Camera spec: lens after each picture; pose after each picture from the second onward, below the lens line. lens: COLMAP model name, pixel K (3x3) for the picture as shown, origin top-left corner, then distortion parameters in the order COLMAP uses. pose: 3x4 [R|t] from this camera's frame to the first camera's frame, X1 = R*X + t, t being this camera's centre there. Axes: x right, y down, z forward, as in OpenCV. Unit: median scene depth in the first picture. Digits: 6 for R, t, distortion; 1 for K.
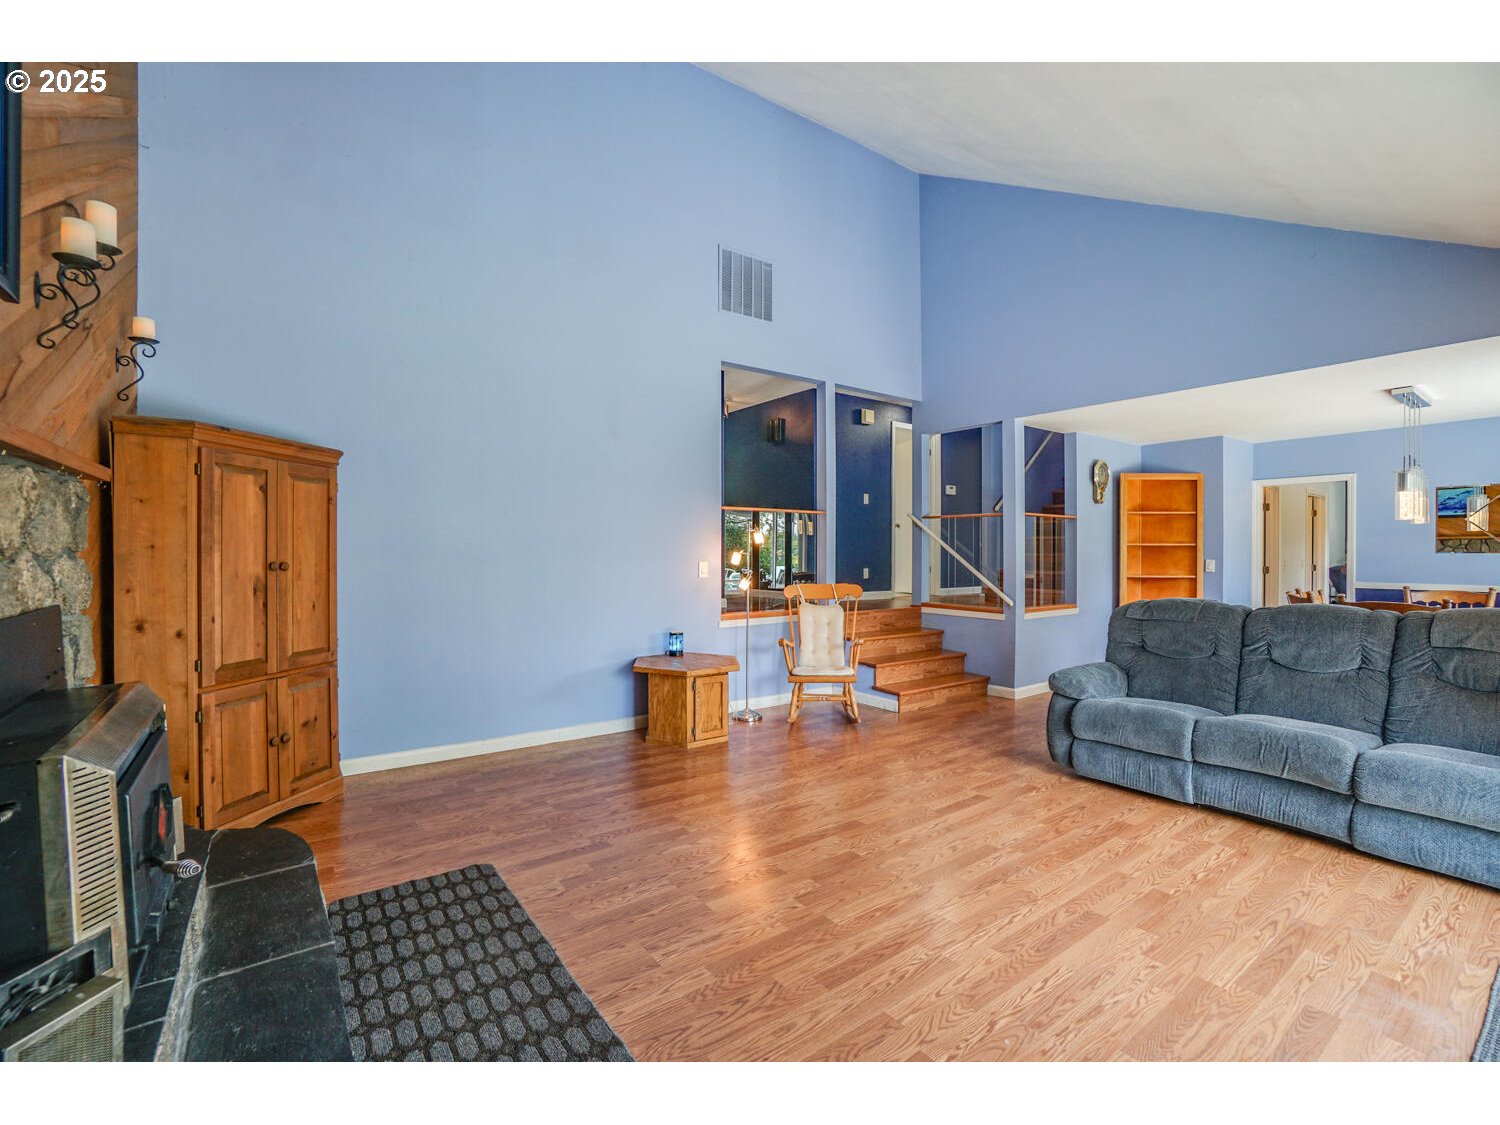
lens RADIAL K [[675.4, 0, 737.8], [0, 675.4, 551.3], [0, 0, 1]] dist [-0.057265, 0.019847]
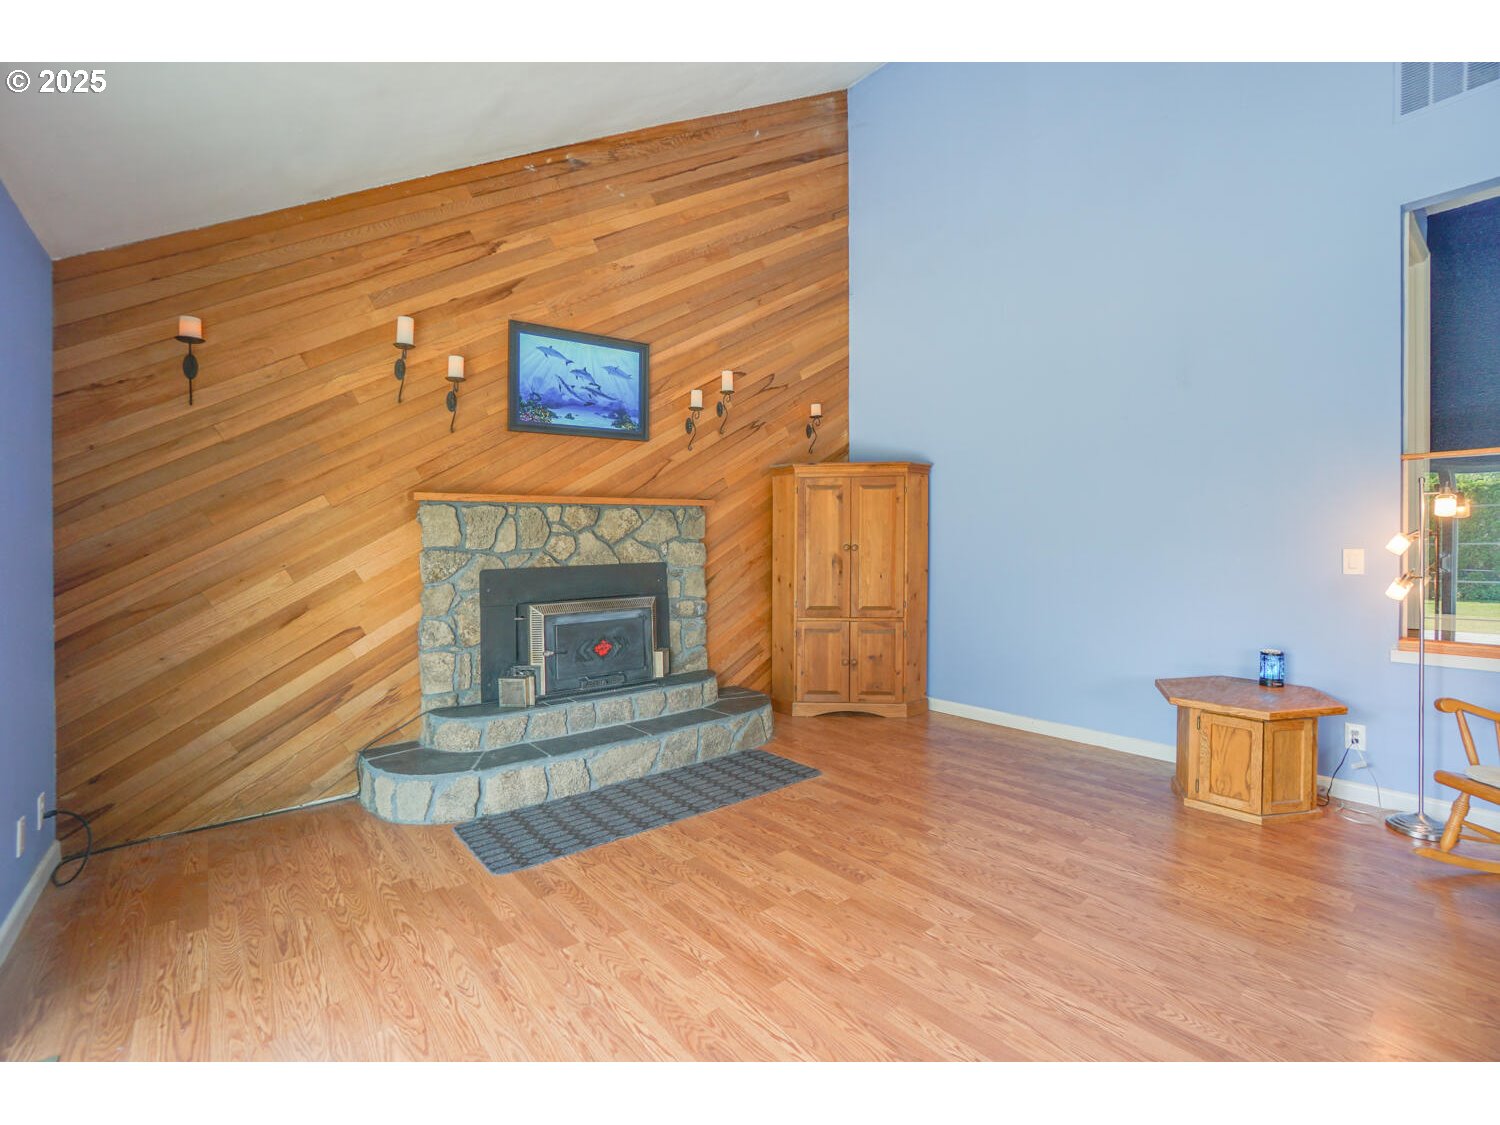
lens RADIAL K [[692.3, 0, 754.3], [0, 692.3, 520.1], [0, 0, 1]] dist [-0.019950, 0.000445]
pose [[0.058235, -0.028618, -0.997893, 0.906463], [0.015242, 0.999498, -0.027775, 0.001138], [0.998187, -0.013593, 0.058642, 0.708572]]
